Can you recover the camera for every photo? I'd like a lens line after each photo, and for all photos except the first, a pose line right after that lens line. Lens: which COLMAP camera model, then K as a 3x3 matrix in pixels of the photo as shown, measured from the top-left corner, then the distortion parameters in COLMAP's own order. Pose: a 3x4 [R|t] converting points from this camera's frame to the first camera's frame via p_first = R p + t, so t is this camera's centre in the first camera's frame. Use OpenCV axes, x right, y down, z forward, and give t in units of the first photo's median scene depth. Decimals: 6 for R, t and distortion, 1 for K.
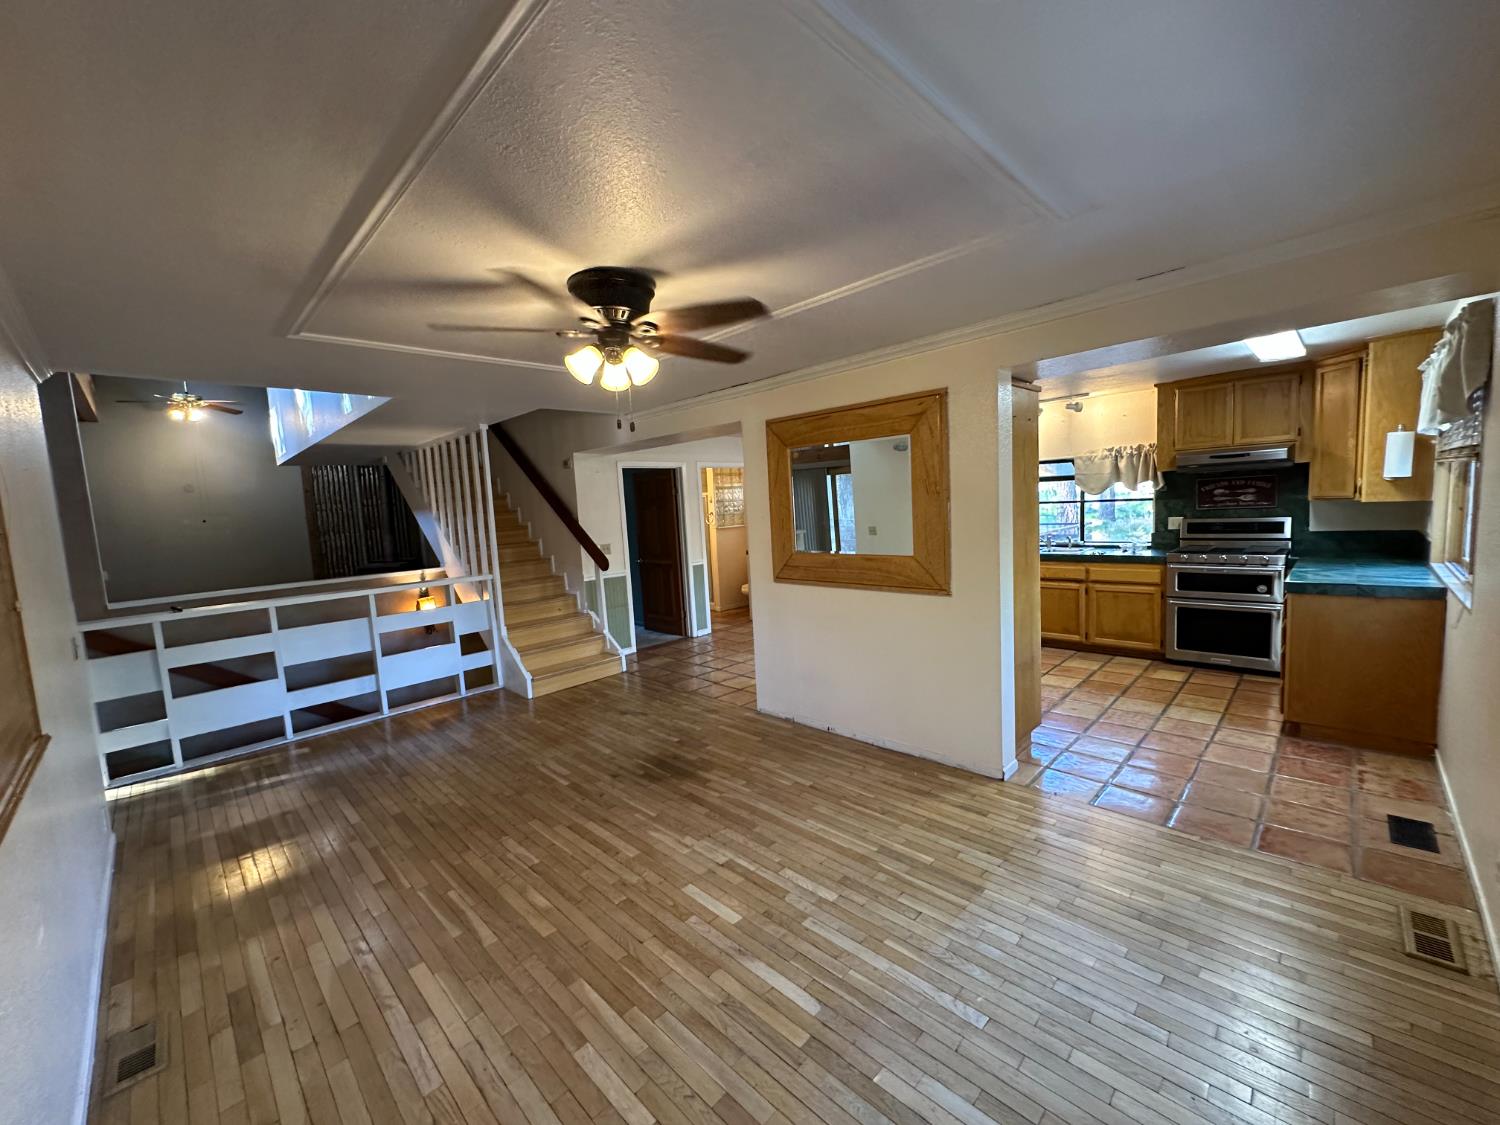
lens RADIAL K [[601.6, 0, 747.9], [0, 601.6, 561.5], [0, 0, 1]] dist [-0.004421, 0.000575]
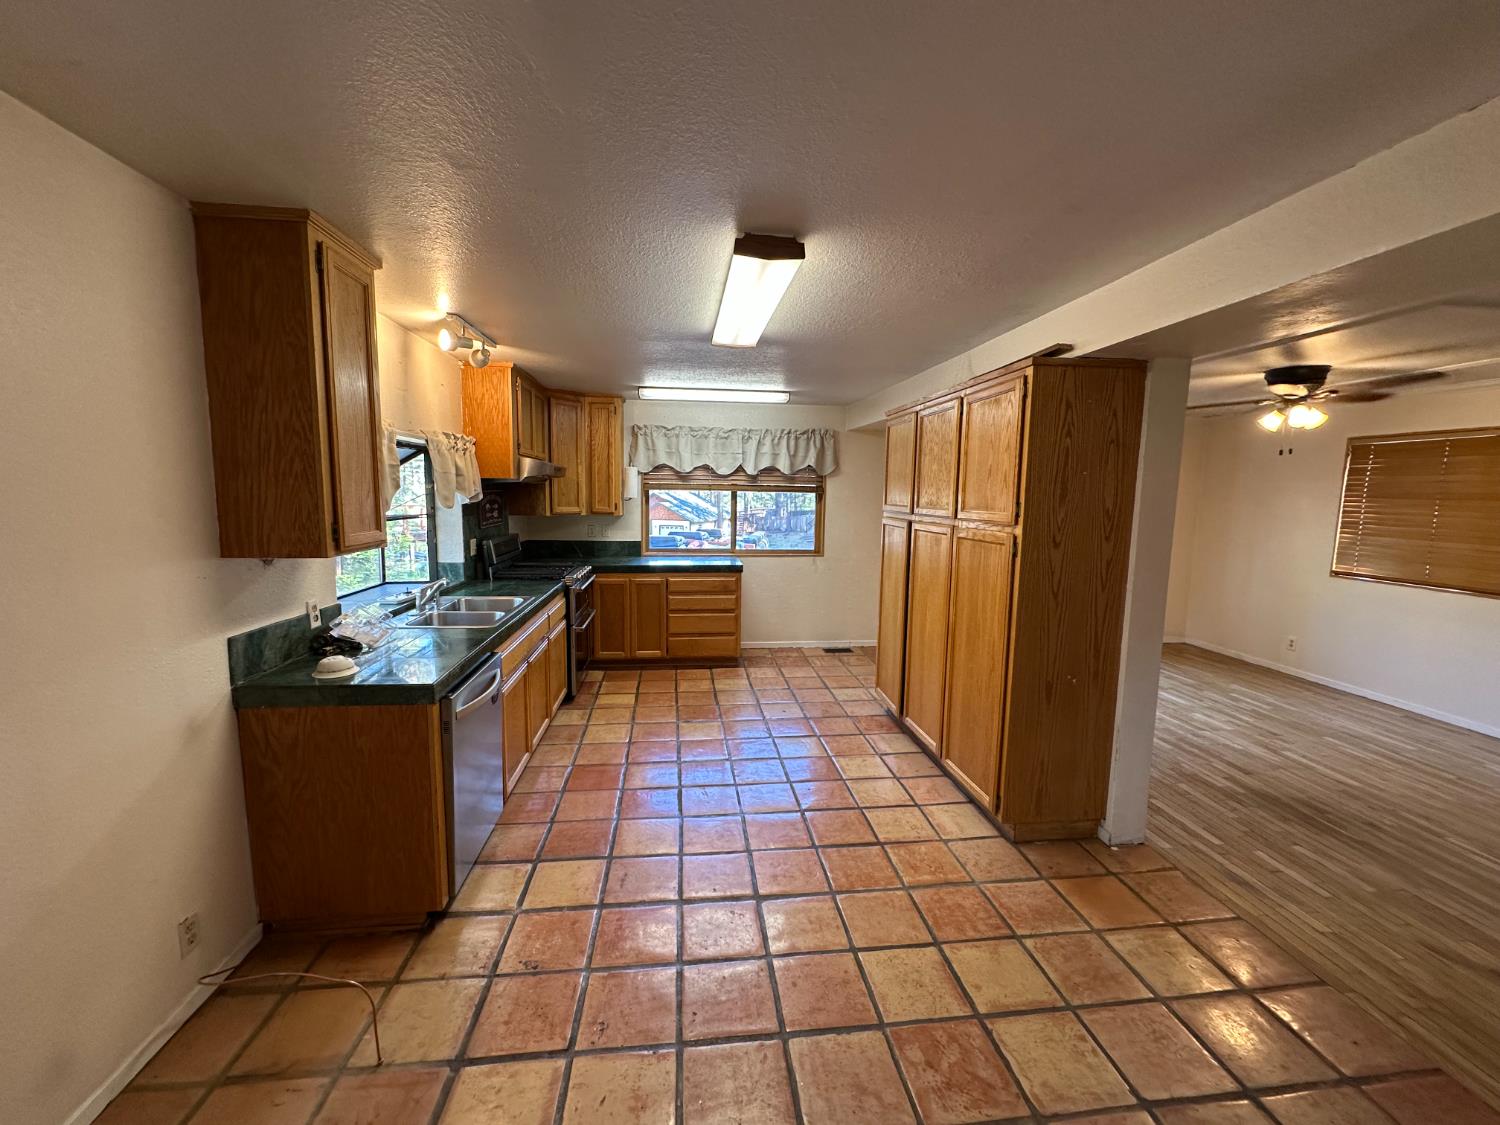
lens RADIAL K [[601.6, 0, 749.3], [0, 601.6, 562.3], [0, 0, 1]] dist [-0.004421, 0.000575]
pose [[-0.785012, -0.028854, 0.618808, -0.047818], [0.088647, 0.983402, 0.158311, -0.205037], [-0.613105, 0.179132, -0.769424, 2.111349]]
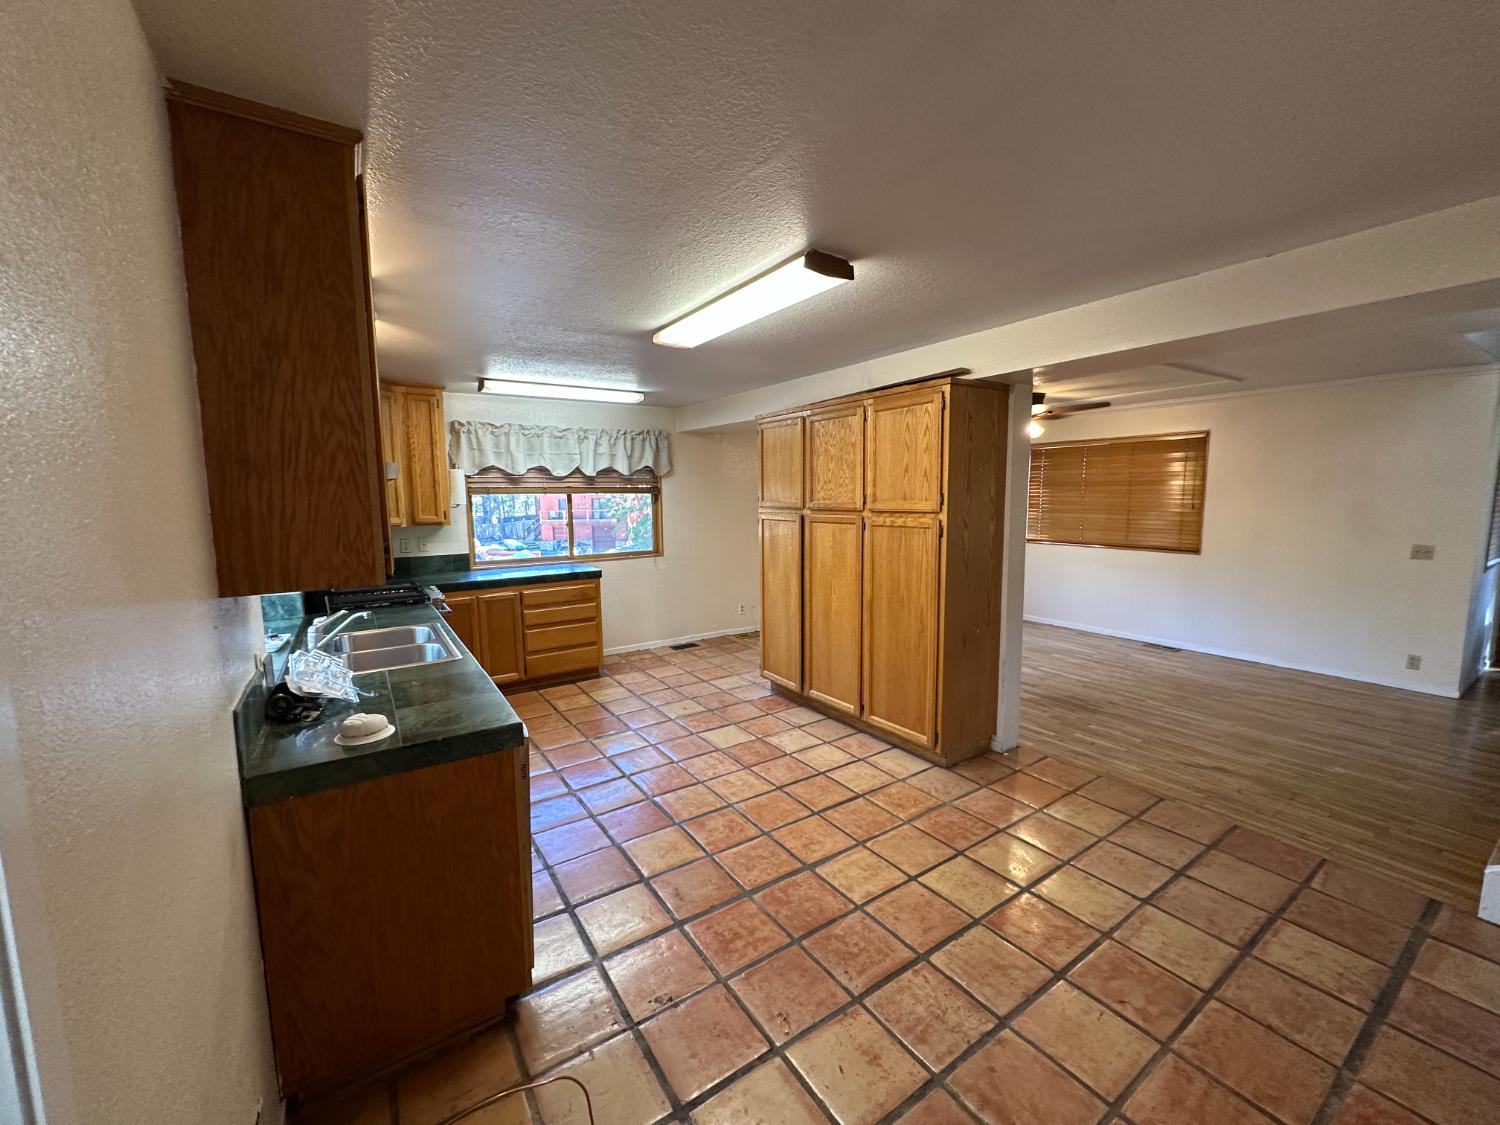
lens RADIAL K [[601.6, 0, 753.6], [0, 601.6, 561.2], [0, 0, 1]] dist [-0.004421, 0.000575]
pose [[-0.979730, 0.046526, 0.194844, 0.249273], [0.085253, 0.977016, 0.195375, -0.232532], [-0.181275, 0.208026, -0.961179, 2.279220]]
